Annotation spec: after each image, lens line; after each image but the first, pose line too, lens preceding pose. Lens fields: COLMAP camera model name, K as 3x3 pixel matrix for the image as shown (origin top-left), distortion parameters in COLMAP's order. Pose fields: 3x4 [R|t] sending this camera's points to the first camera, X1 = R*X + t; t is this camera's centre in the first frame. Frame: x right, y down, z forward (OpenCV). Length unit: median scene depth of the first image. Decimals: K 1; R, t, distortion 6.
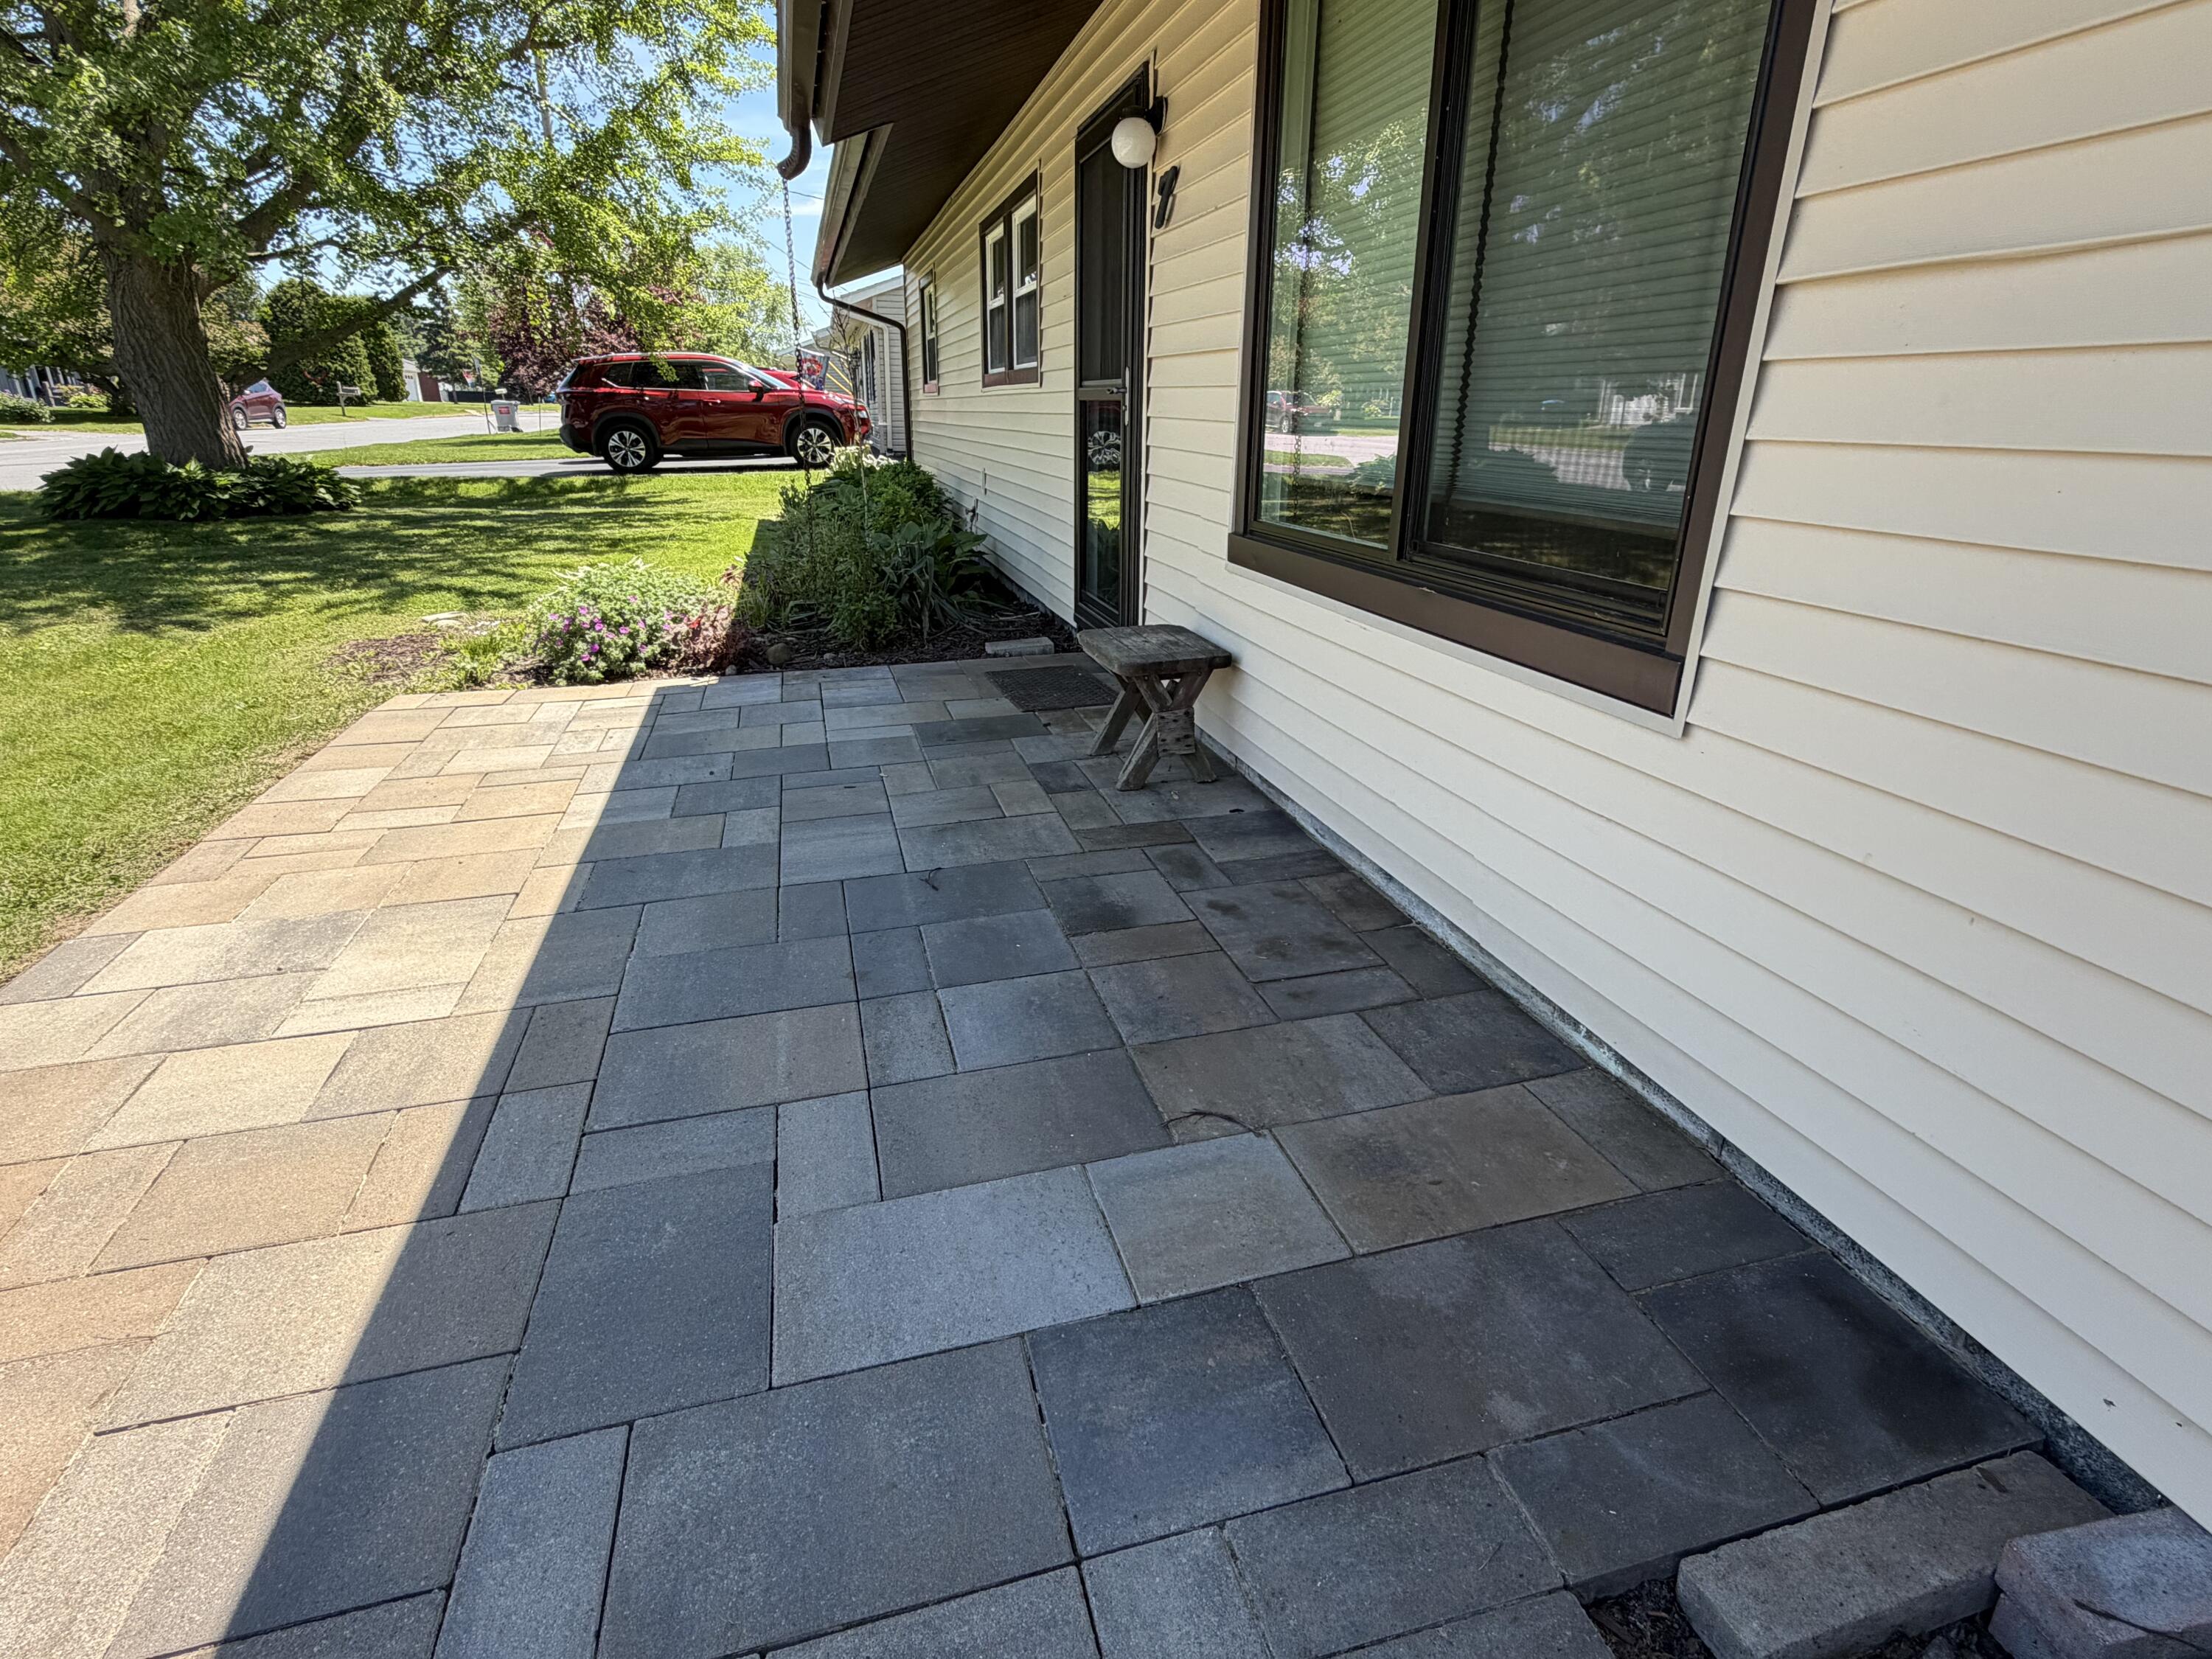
lens RADIAL K [[1110.3, 0, 1106.0], [0, 1110.3, 829.5], [0, 0, 1]] dist [0.000065, -0.000053]
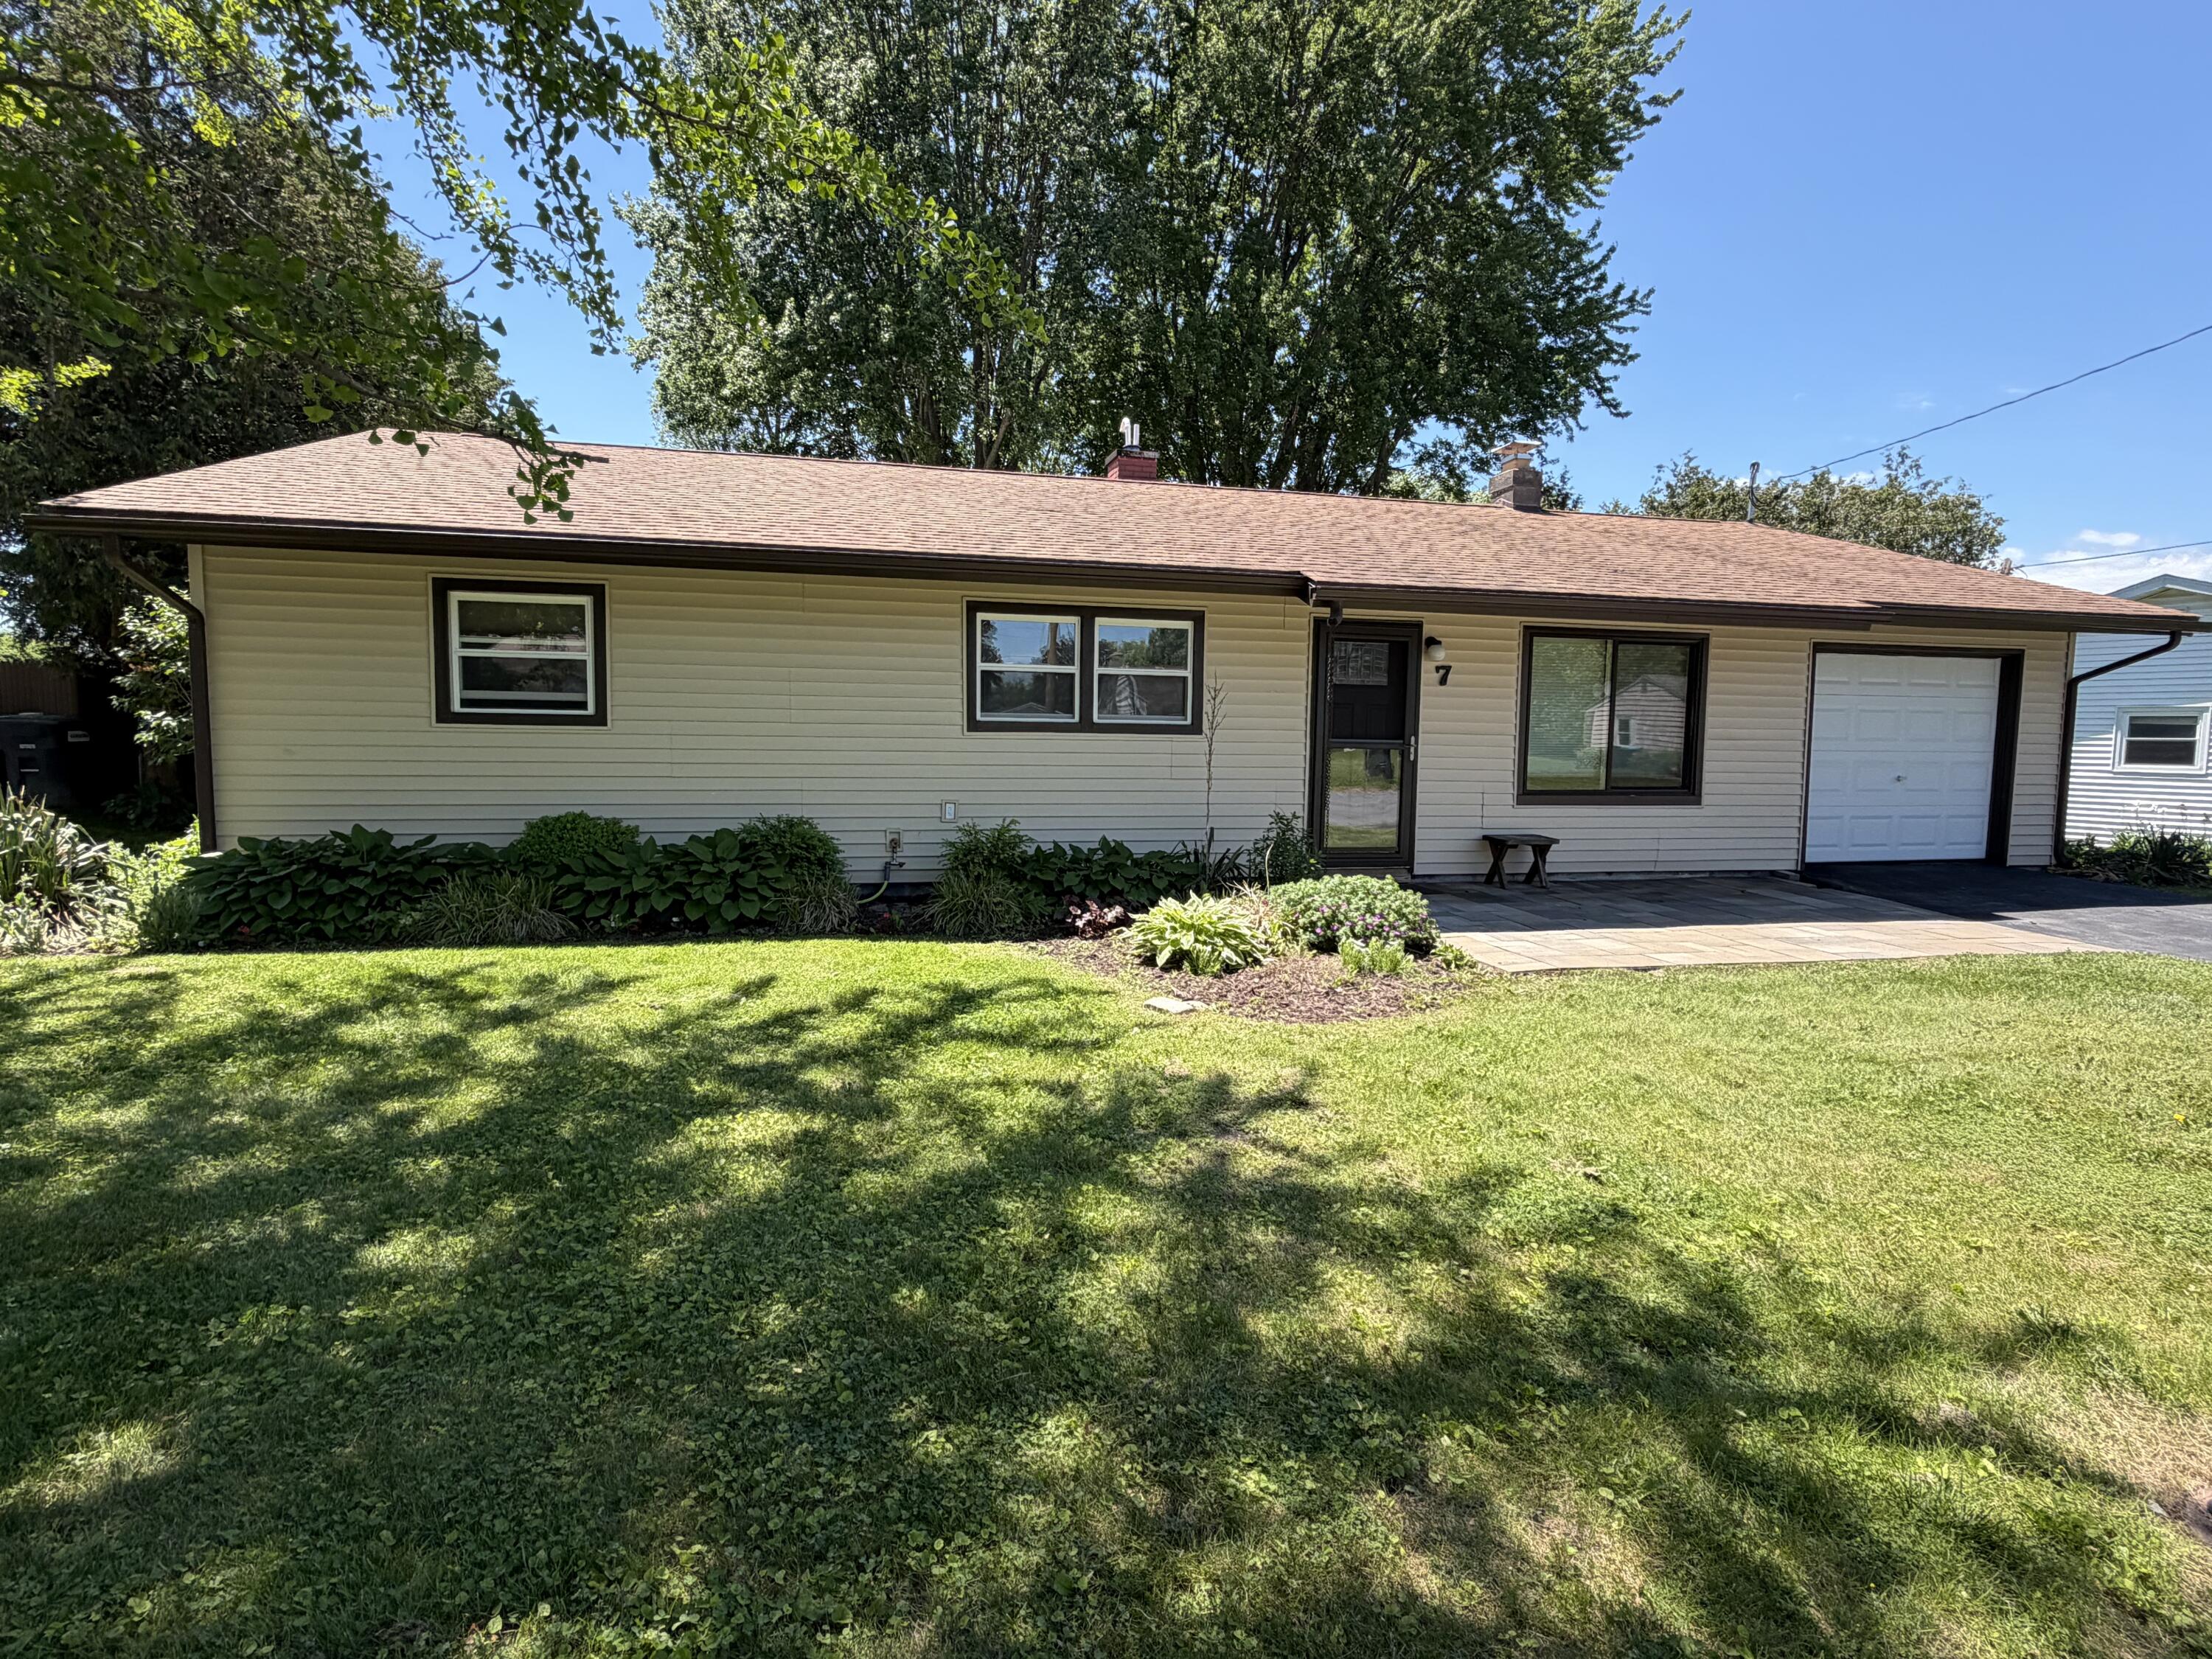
lens RADIAL K [[1097.8, 0, 1107.4], [0, 1097.8, 817.8], [0, 0, 1]] dist [-0.000508, -0.000371]
pose [[0.022700, -0.092202, 0.995482, -2.463819], [0.339140, 0.937405, 0.079090, -0.716945], [-0.940462, 0.335812, 0.052548, 1.686673]]
